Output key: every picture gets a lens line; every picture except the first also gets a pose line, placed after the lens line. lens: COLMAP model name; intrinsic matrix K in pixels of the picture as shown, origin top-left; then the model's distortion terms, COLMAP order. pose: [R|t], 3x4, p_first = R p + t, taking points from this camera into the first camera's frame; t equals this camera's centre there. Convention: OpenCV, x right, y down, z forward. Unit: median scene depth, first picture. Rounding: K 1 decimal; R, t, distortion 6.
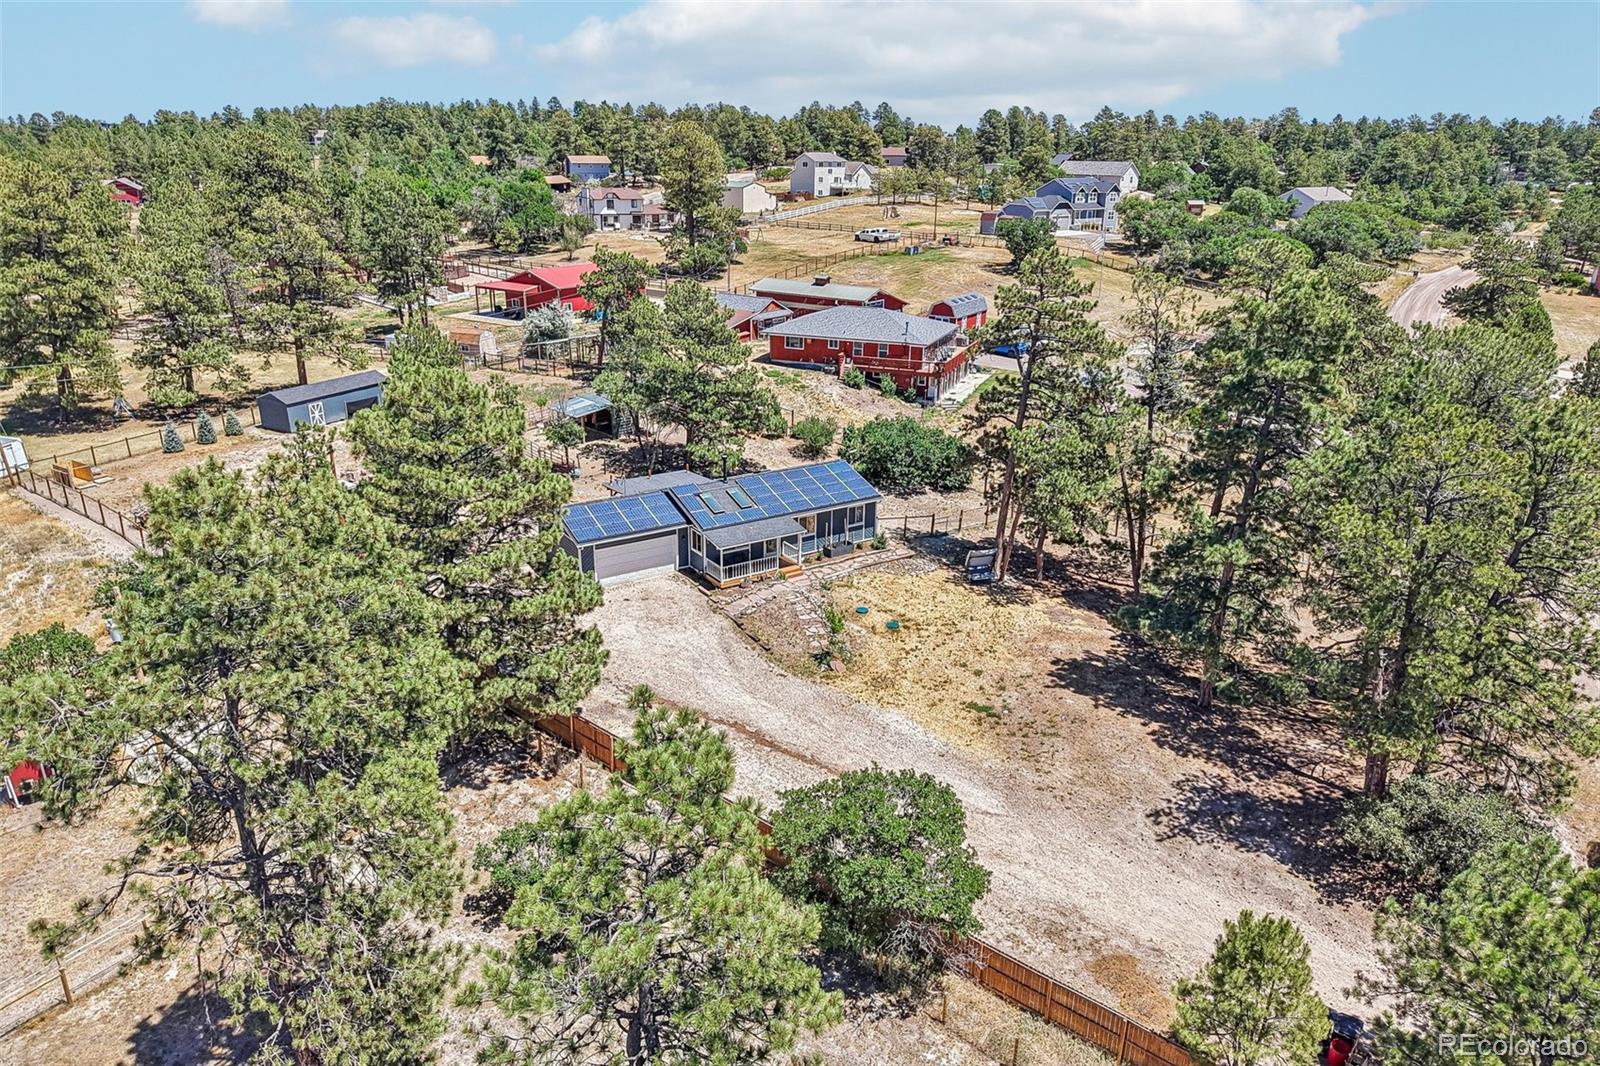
lens RADIAL K [[1068.2, 0, 796.6], [0, 1068.2, 534.3], [0, 0, 1]] dist [0.034452, -0.031779]
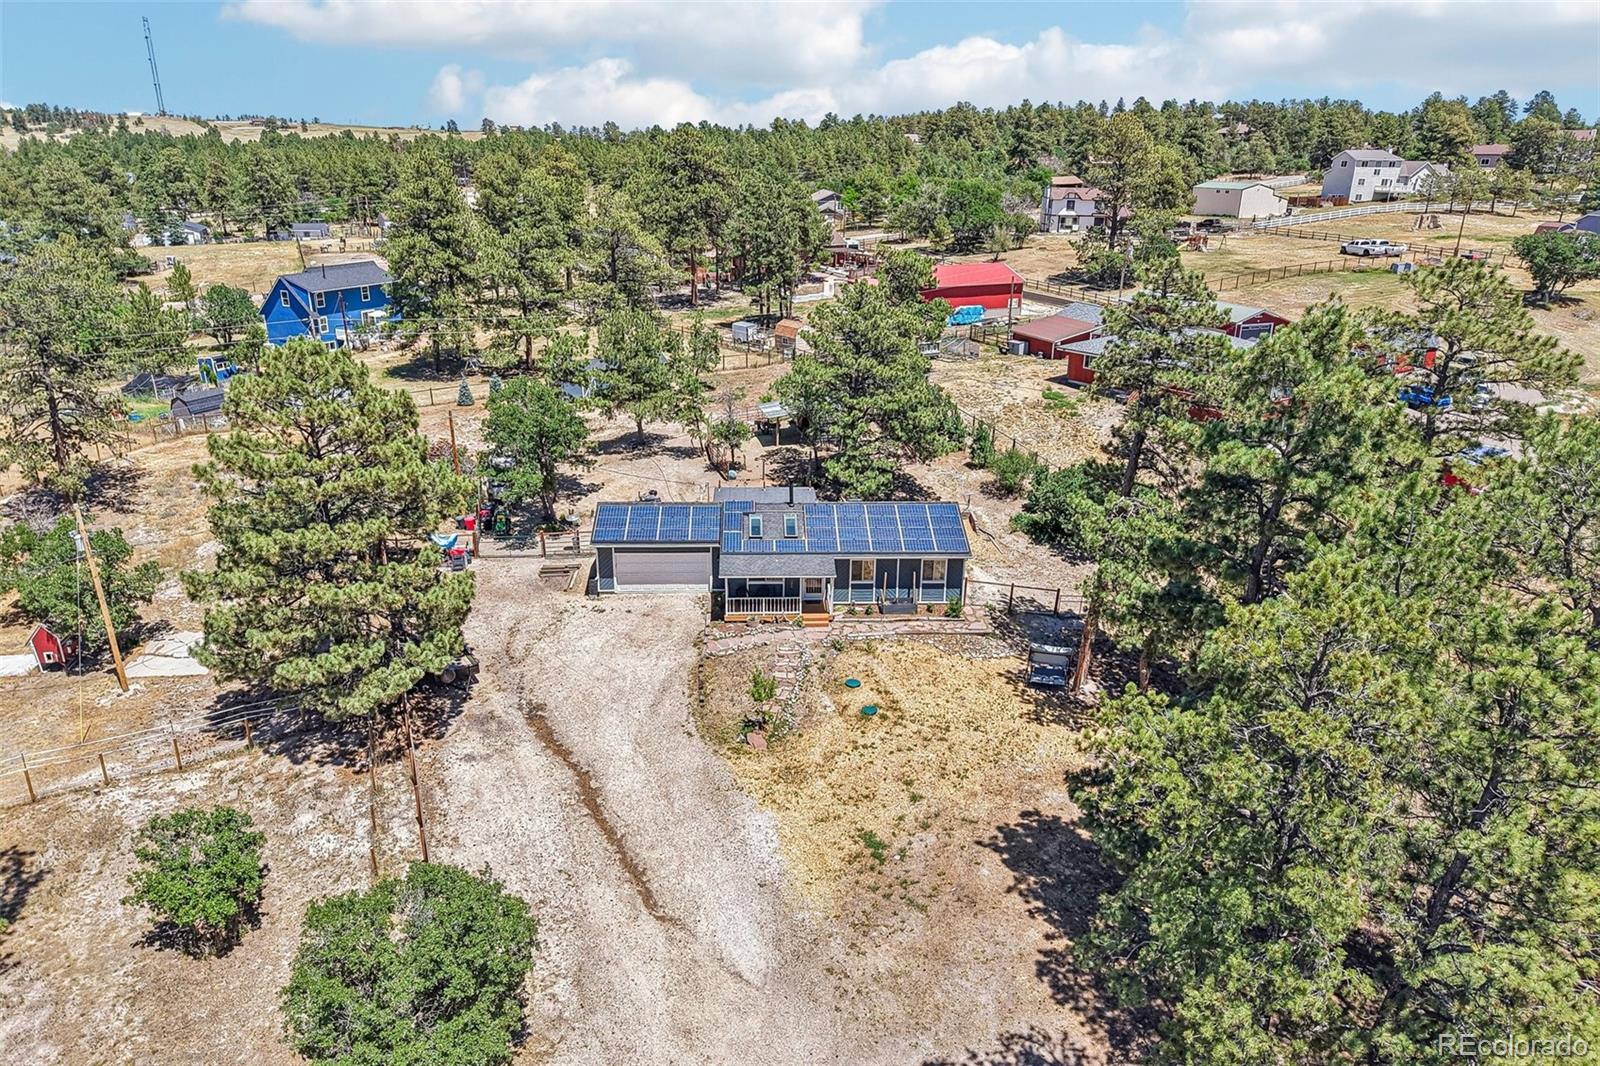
lens RADIAL K [[1068.2, 0, 797.4], [0, 1068.2, 529.9], [0, 0, 1]] dist [0.034452, -0.031779]
pose [[0.857740, 0.171556, -0.484614, 0.335870], [-0.175071, 0.983806, 0.038408, -0.057872], [0.483356, 0.051897, 0.873884, 0.207010]]
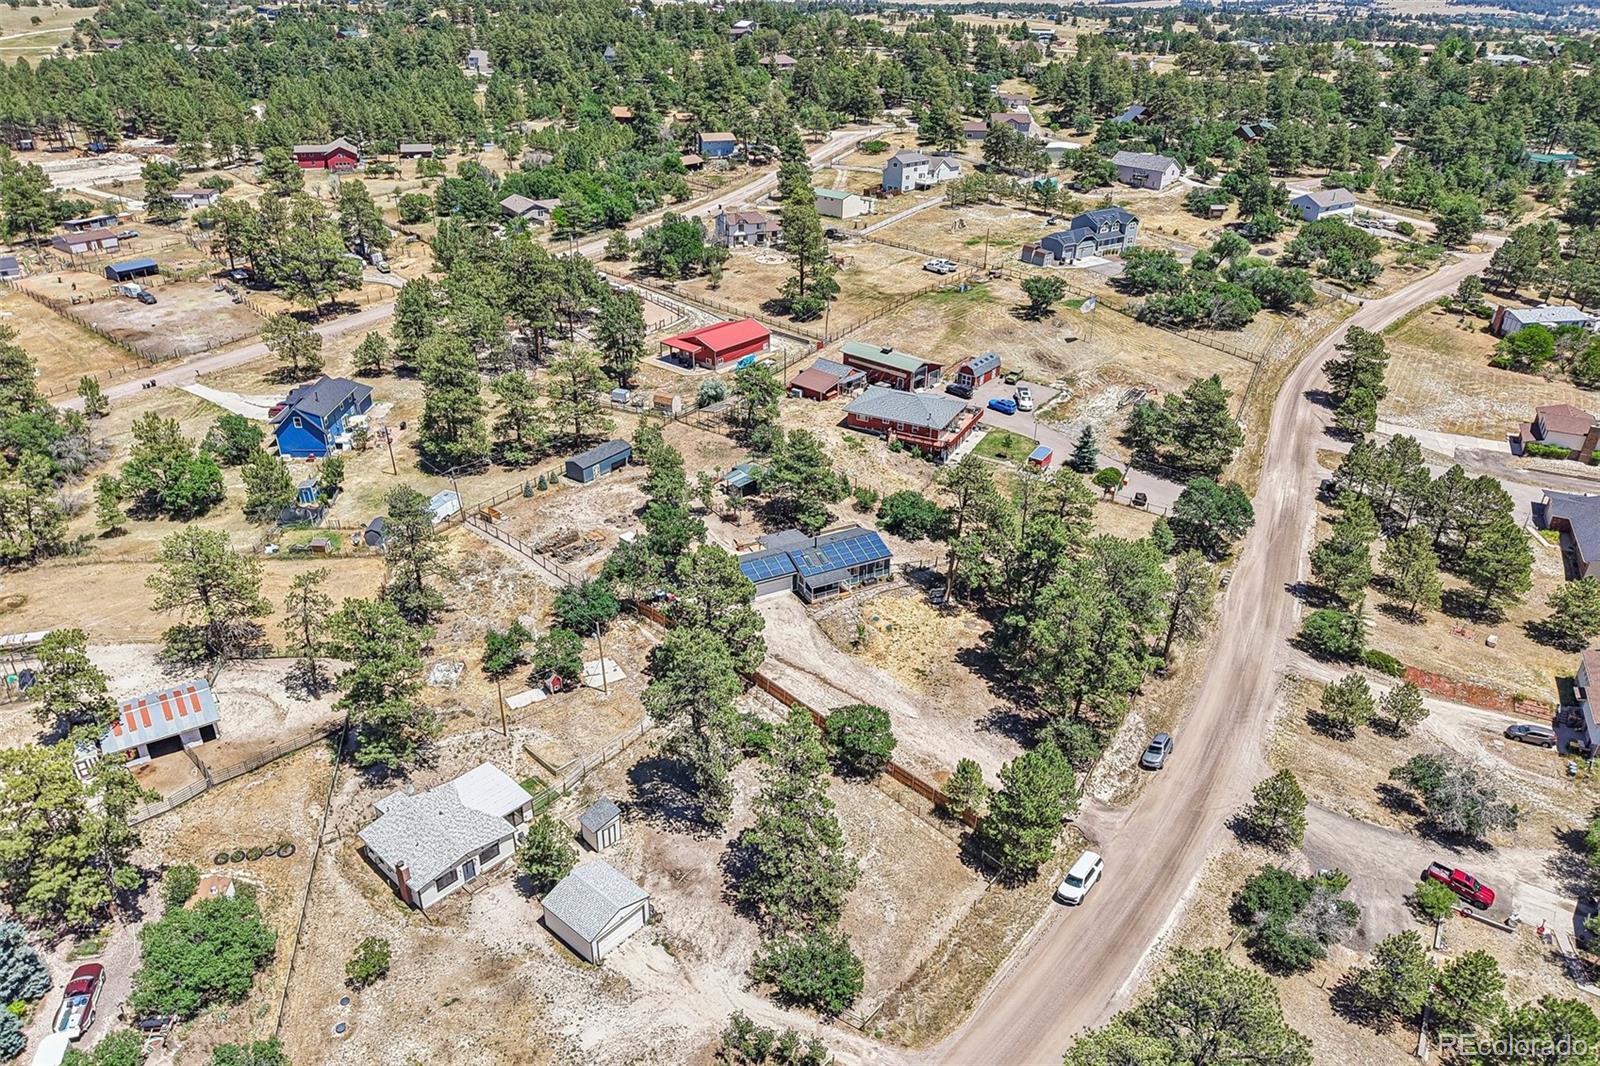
lens RADIAL K [[1068.2, 0, 796.6], [0, 1068.2, 537.5], [0, 0, 1]] dist [0.034452, -0.031779]
pose [[0.995401, 0.047302, -0.083307, 0.060913], [-0.034724, 0.988611, 0.146431, -0.336120], [0.089285, -0.142864, 0.985707, -0.942483]]
